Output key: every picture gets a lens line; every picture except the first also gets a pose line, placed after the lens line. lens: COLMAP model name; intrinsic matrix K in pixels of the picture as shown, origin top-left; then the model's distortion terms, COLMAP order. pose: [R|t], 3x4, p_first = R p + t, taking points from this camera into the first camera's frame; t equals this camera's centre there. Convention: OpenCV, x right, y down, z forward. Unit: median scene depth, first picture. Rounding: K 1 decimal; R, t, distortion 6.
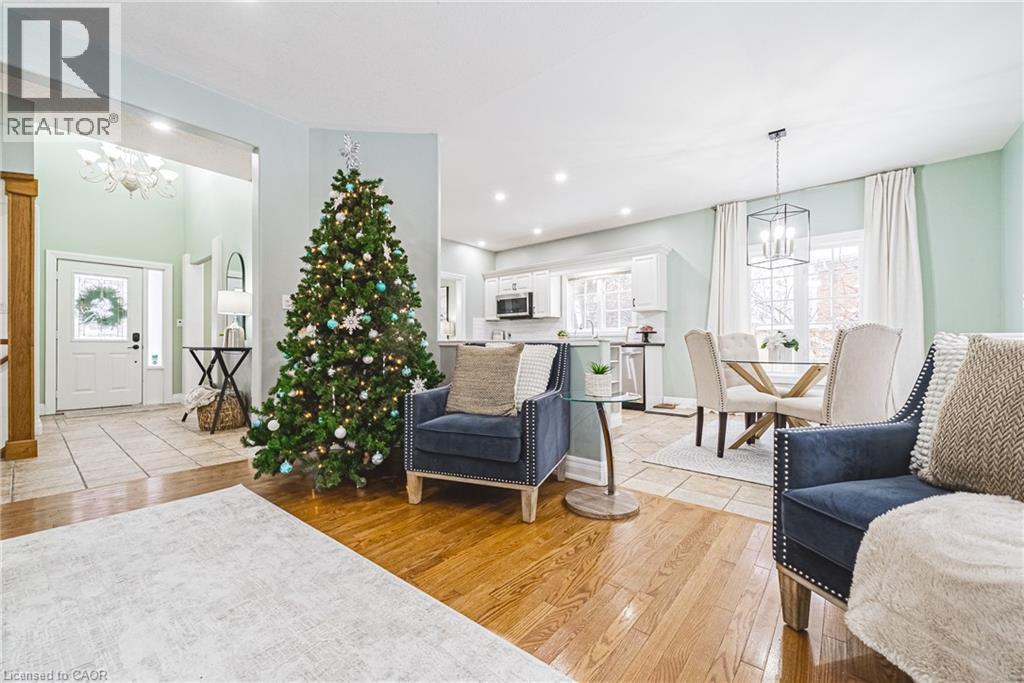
lens RADIAL K [[400.0, 0, 511.2], [0, 400.0, 346.9], [0, 0, 1]] dist [-0.002188, -0.000196]
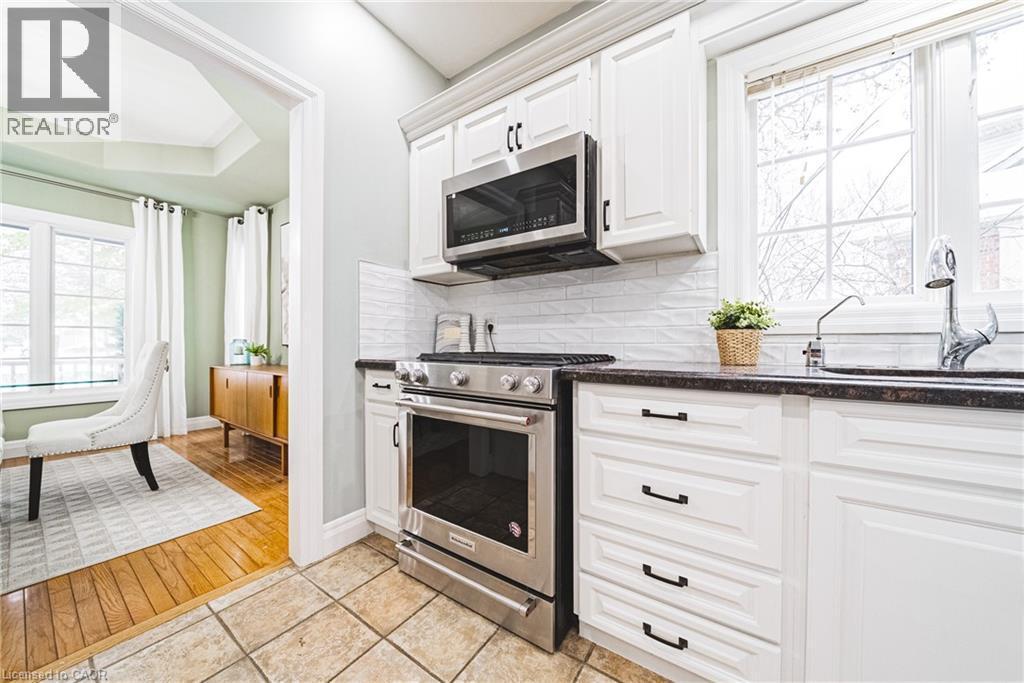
lens RADIAL K [[354.7, 0, 508.4], [0, 354.7, 343.7], [0, 0, 1]] dist [-0.009904, -0.000439]
pose [[0.996319, 0.005107, 0.085575, -0.015455], [-0.005374, 0.999981, 0.002888, -0.020766], [-0.085559, -0.003338, 0.996328, 0.834218]]
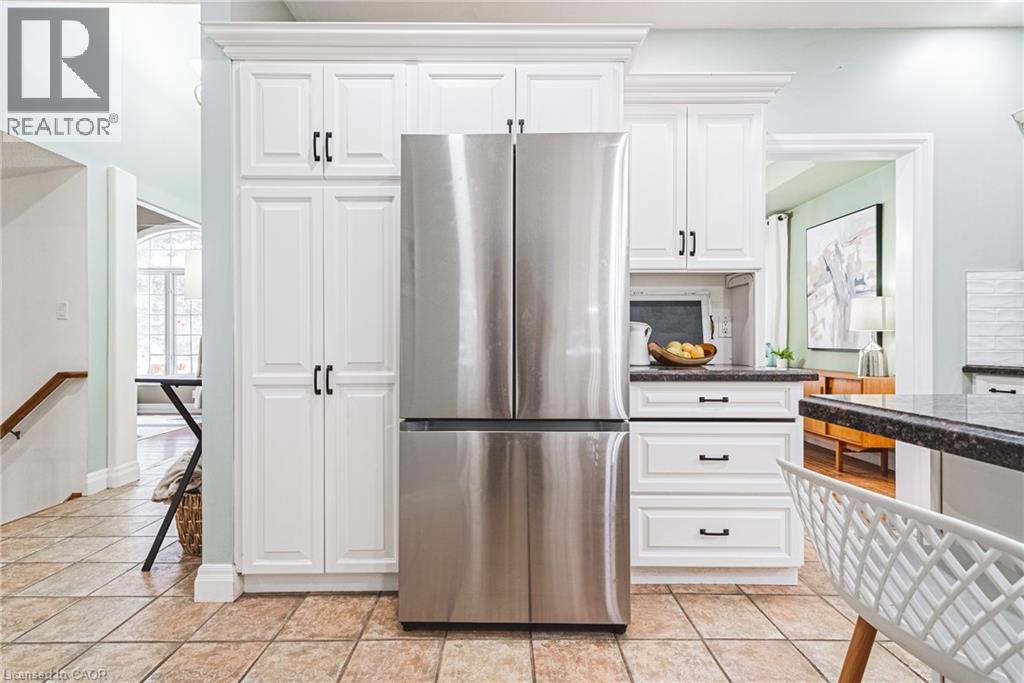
lens RADIAL K [[480.4, 0, 501.8], [0, 480.4, 339.8], [0, 0, 1]] dist [0.004311, 0.000680]
pose [[0.634311, -0.004260, -0.773066, -0.033911], [0.002933, 0.999991, -0.003104, -0.025236], [0.773072, -0.000298, 0.634318, 0.659807]]
